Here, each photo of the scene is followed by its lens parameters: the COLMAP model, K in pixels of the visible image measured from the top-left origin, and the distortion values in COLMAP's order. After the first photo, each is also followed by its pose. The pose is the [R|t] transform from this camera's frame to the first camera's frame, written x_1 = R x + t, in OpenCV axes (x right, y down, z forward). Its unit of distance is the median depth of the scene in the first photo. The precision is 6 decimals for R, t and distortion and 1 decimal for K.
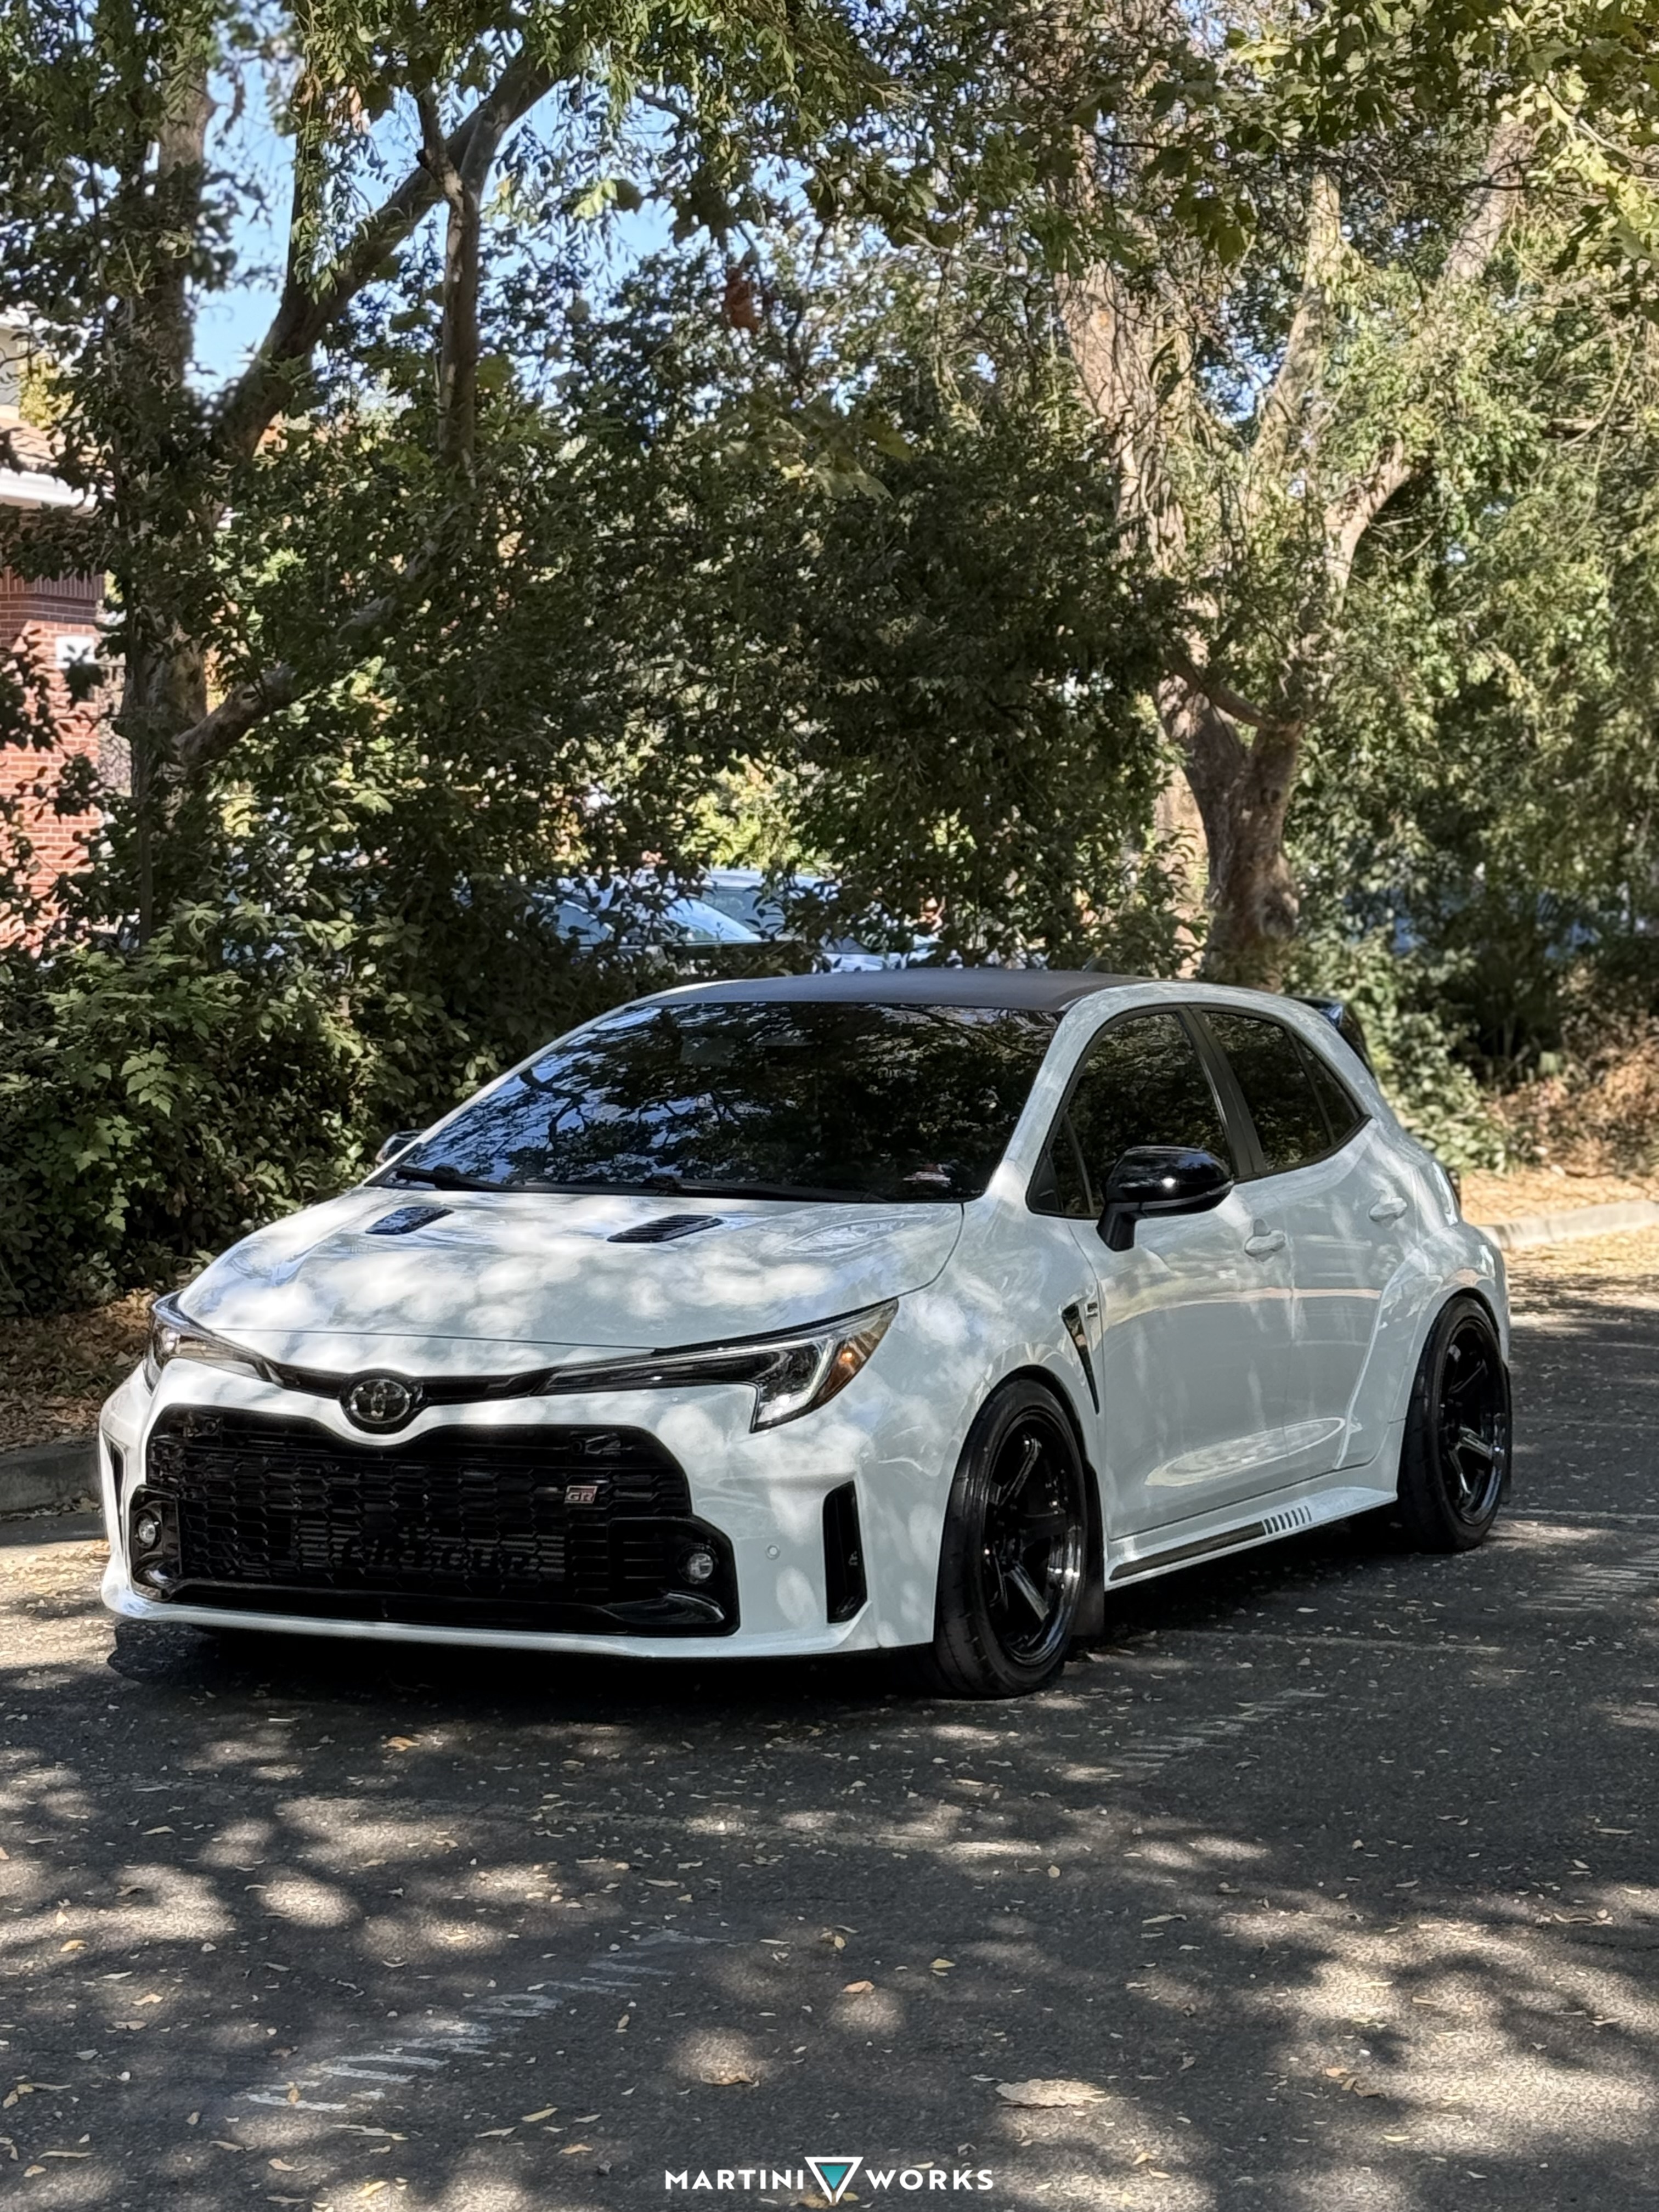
lens RADIAL K [[4895.8, 0, 829.5], [0, 4895.8, 1106.0], [0, 0, 1]] dist [0.056305, 0.235484]
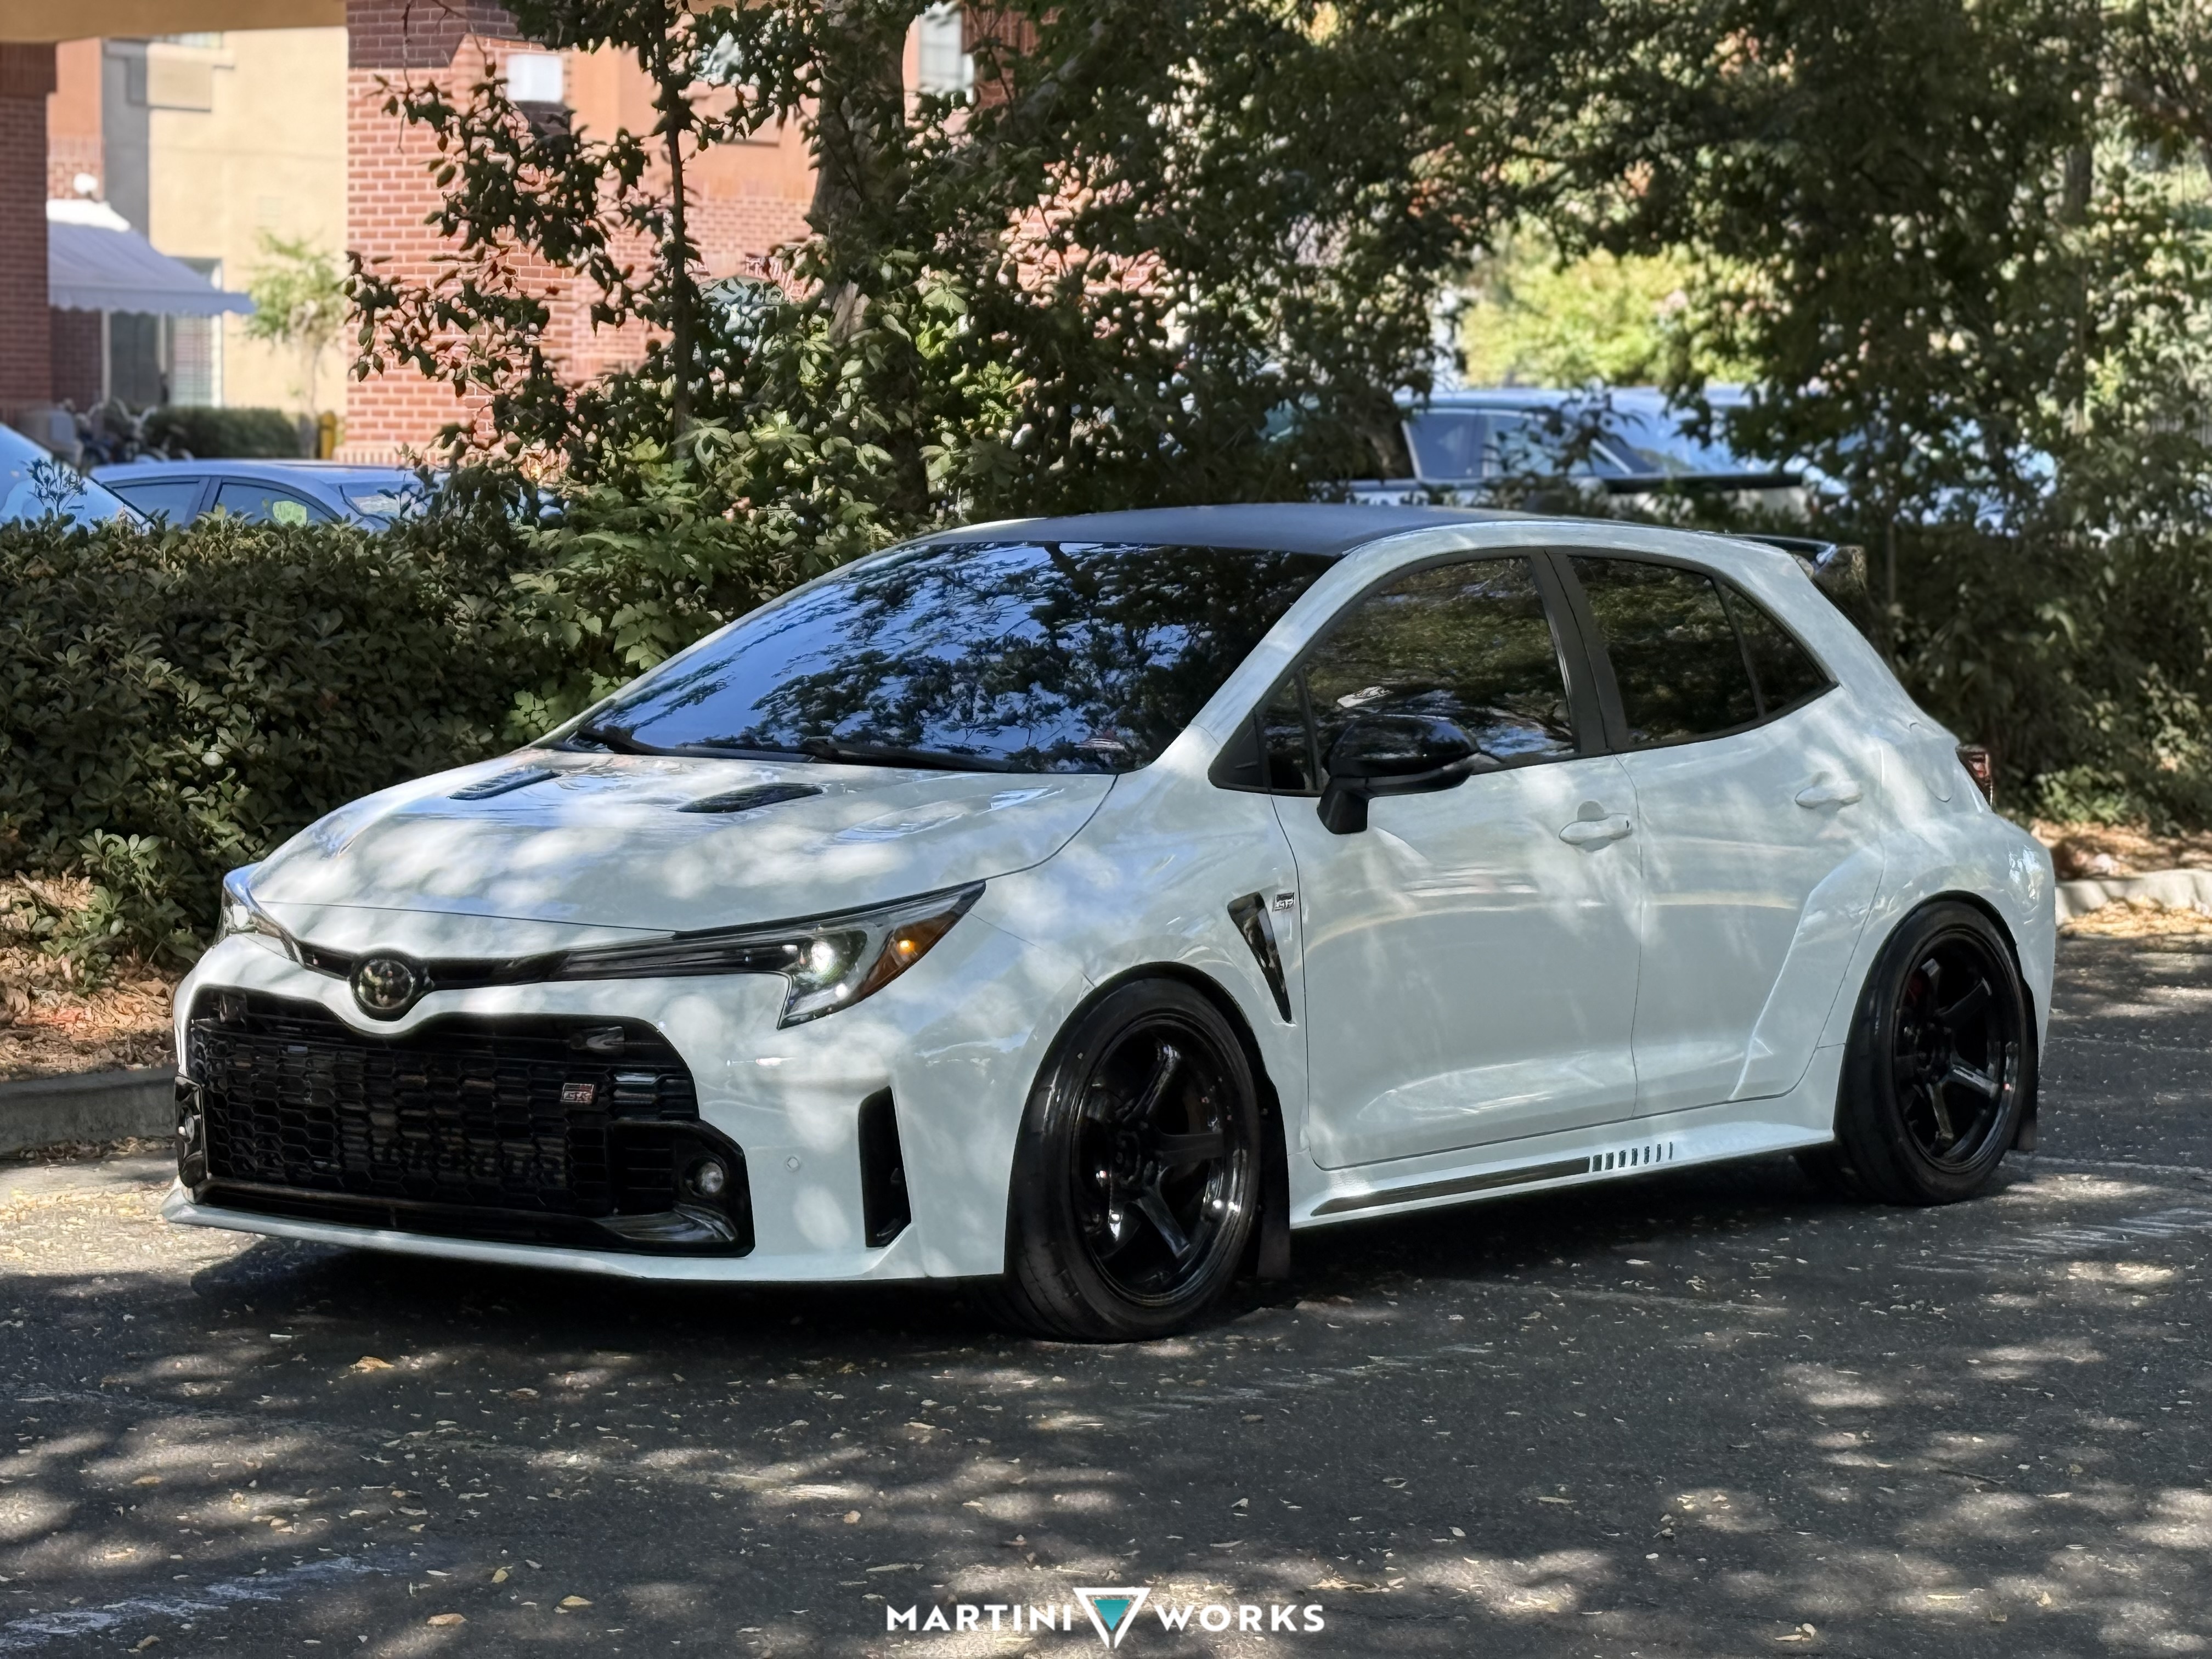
lens RADIAL K [[6067.3, 0, 1106.0], [0, 6067.3, 829.5], [0, 0, 1]] dist [0.006594, -0.827500]
pose [[0.980492, 0.016371, -0.195875, 0.250217], [-0.011367, 0.999580, 0.026642, 0.000949], [0.196229, -0.023896, 0.980267, -0.057094]]
